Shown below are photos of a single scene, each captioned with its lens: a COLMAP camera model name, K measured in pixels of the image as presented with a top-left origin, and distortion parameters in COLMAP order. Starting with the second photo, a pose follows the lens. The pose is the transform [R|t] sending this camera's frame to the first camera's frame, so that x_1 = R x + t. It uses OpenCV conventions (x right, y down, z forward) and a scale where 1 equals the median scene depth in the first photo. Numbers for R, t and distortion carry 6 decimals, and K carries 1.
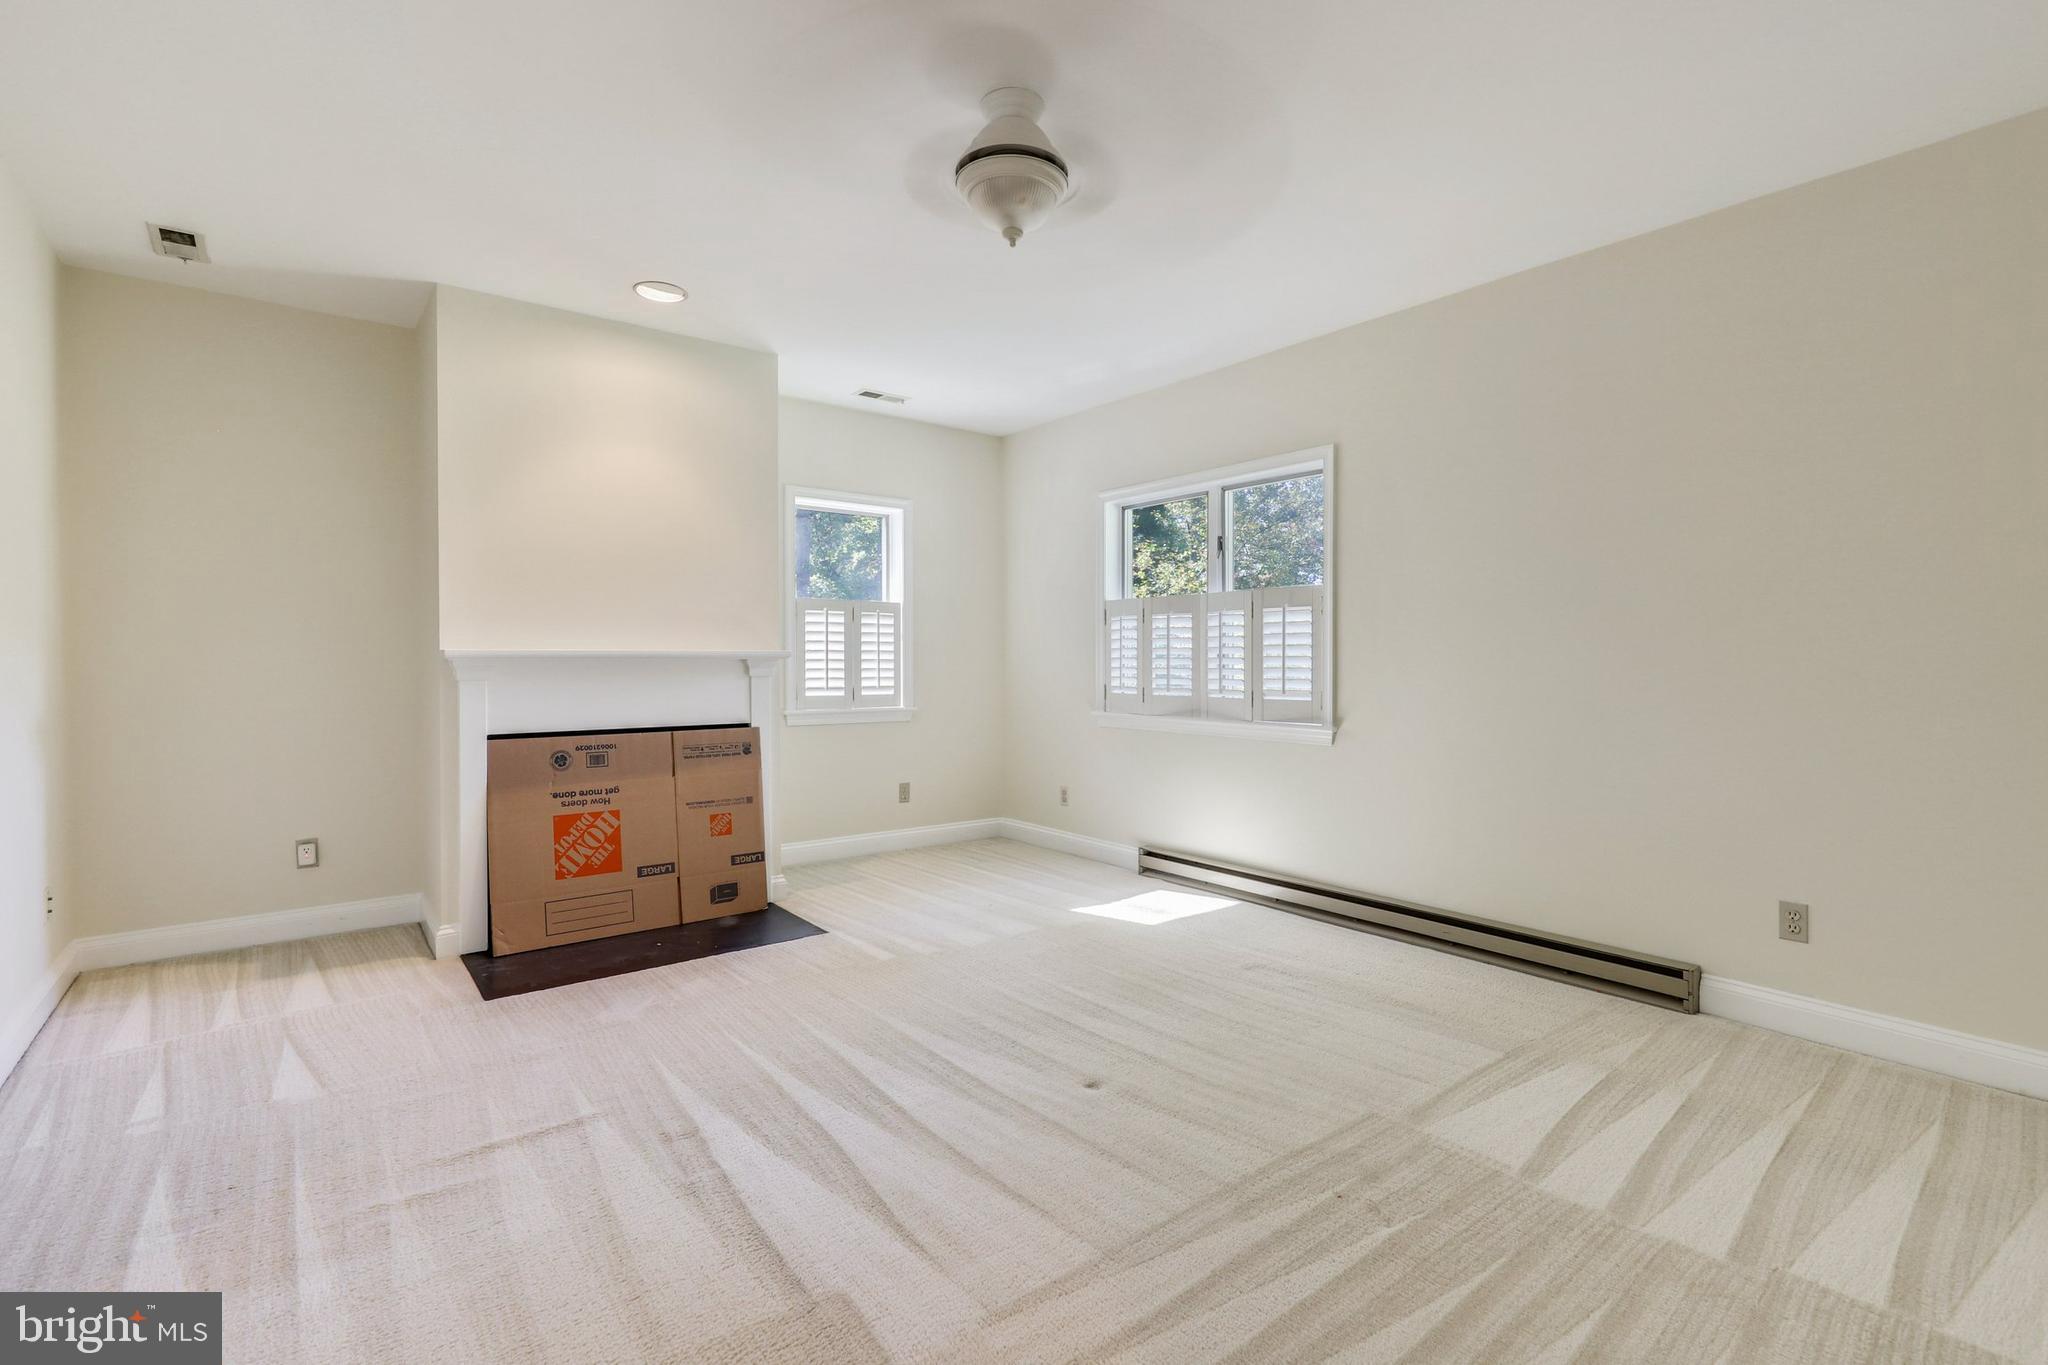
lens RADIAL K [[921.5, 0, 1024.4], [0, 921.5, 665.4], [0, 0, 1]] dist [0.007827, -0.001661]
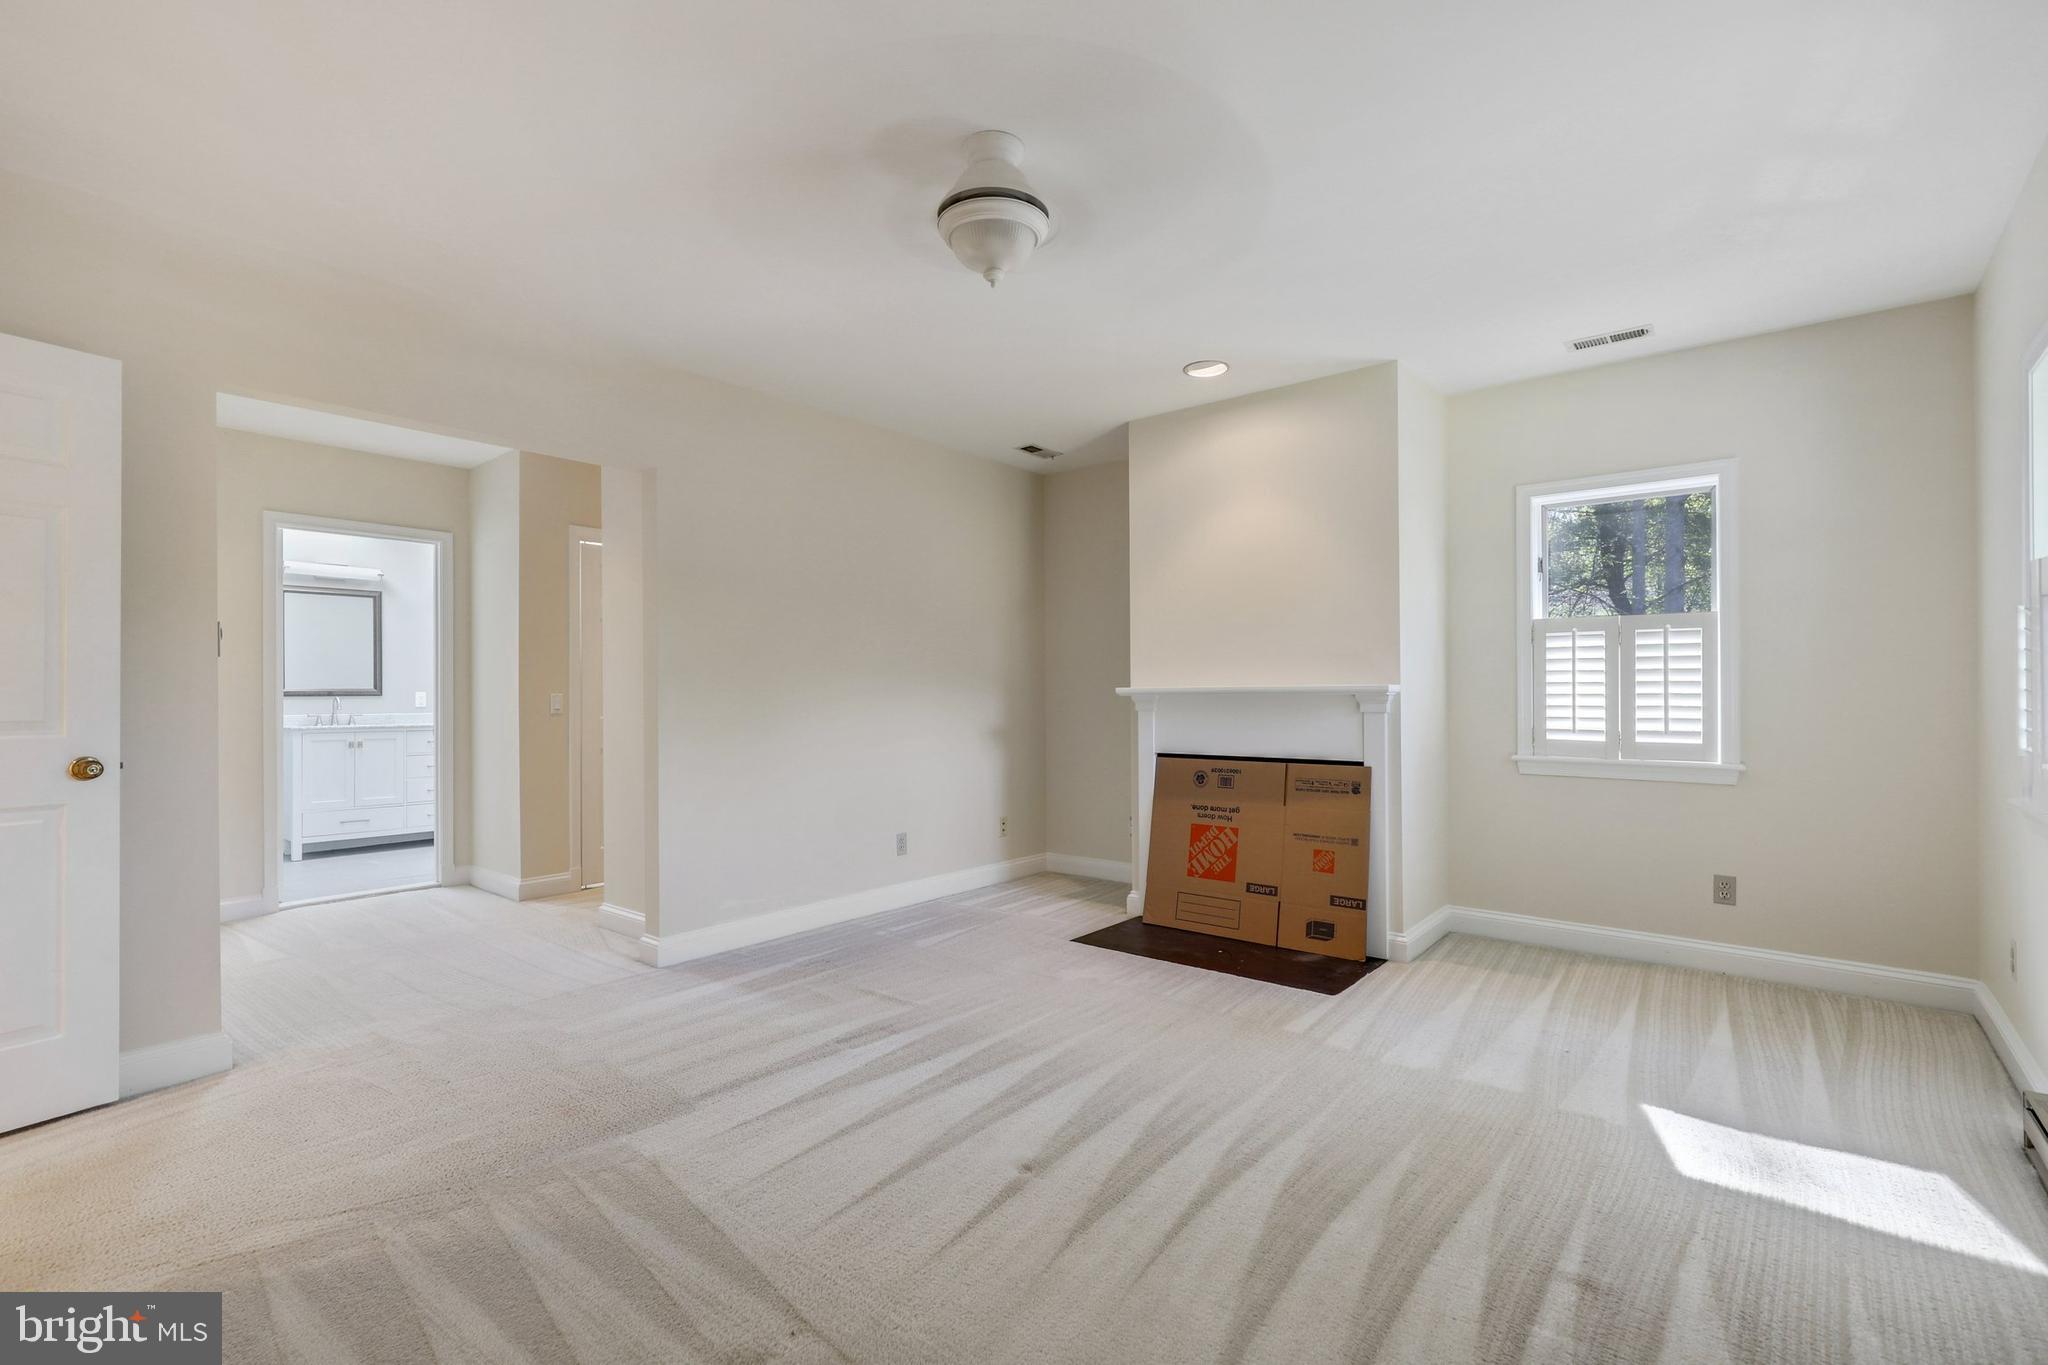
lens RADIAL K [[921.5, 0, 1040.4], [0, 921.5, 685.5], [0, 0, 1]] dist [0.007827, -0.001661]
pose [[0.226744, -0.012215, -0.973878, 0.593861], [-0.004929, 0.999894, -0.013689, -0.000999], [0.973942, 0.007904, 0.226660, 0.500447]]
